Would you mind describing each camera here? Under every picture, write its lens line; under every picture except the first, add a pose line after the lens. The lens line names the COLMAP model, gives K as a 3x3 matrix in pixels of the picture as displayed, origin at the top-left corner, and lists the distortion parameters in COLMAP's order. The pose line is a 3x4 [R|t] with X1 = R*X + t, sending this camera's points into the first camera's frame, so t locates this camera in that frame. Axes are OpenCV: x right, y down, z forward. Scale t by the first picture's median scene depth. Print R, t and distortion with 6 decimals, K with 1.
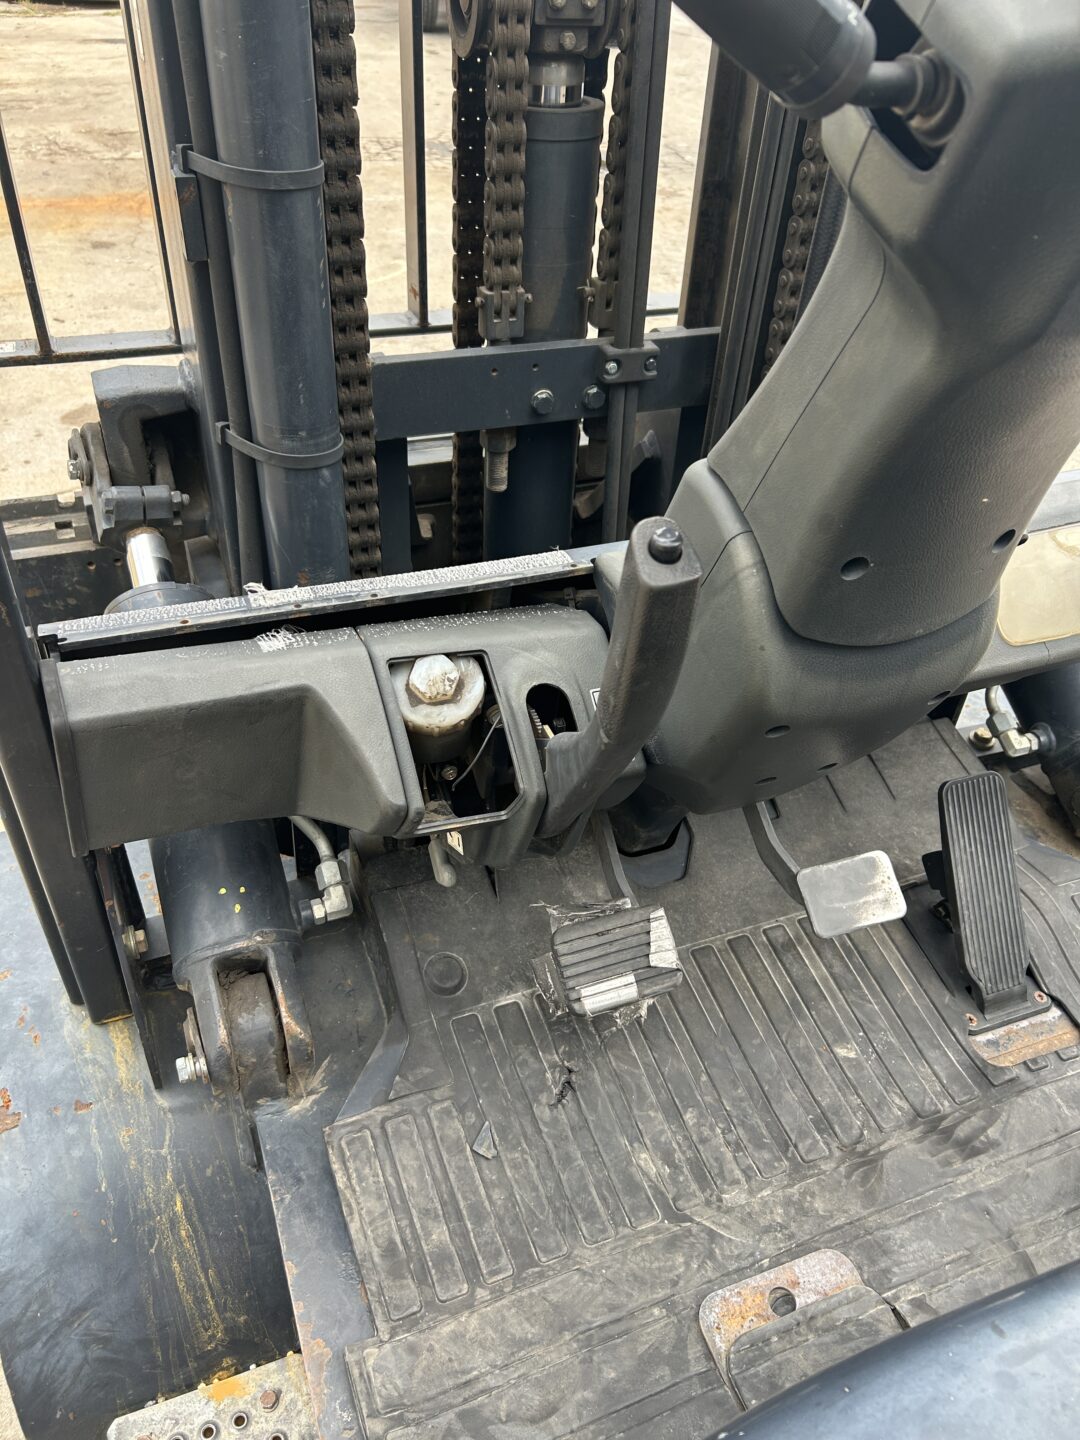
lens RADIAL K [[1083.6, 0, 540.0], [0, 1083.6, 720.0], [0, 0, 1]] dist [0.033124, -0.026922]
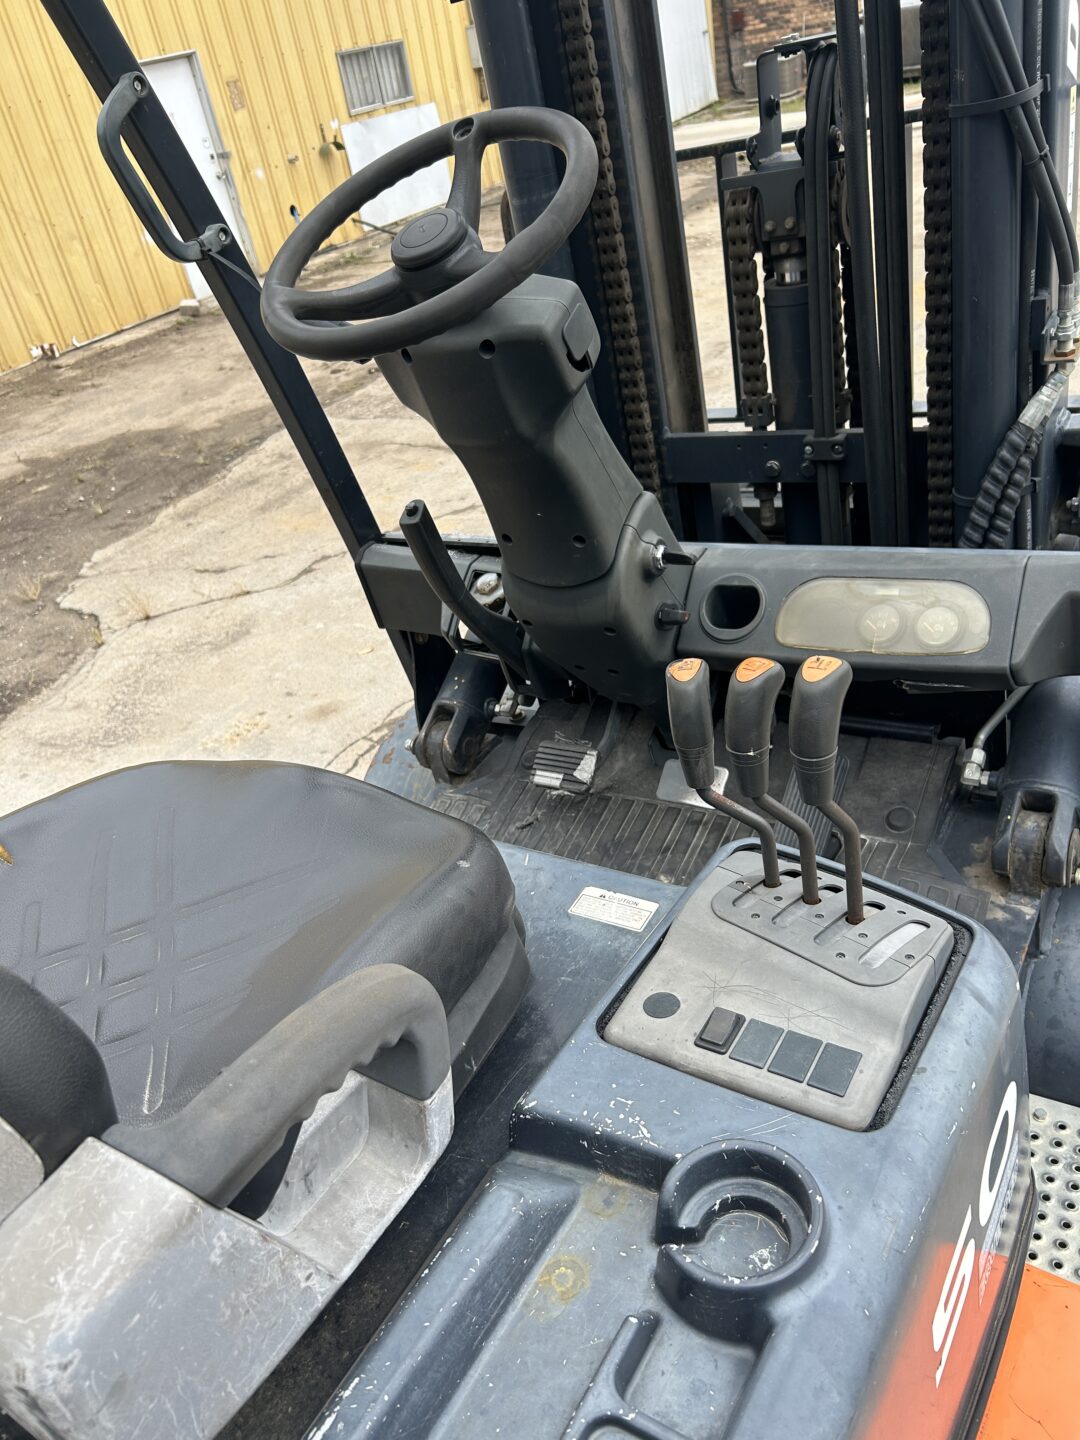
lens RADIAL K [[1083.6, 0, 540.0], [0, 1083.6, 720.0], [0, 0, 1]] dist [0.033124, -0.026922]
pose [[0.598705, 0.260861, -0.757300, 1.168256], [-0.295371, 0.950749, 0.093983, -0.009392], [0.744519, 0.167416, 0.646269, -0.173896]]
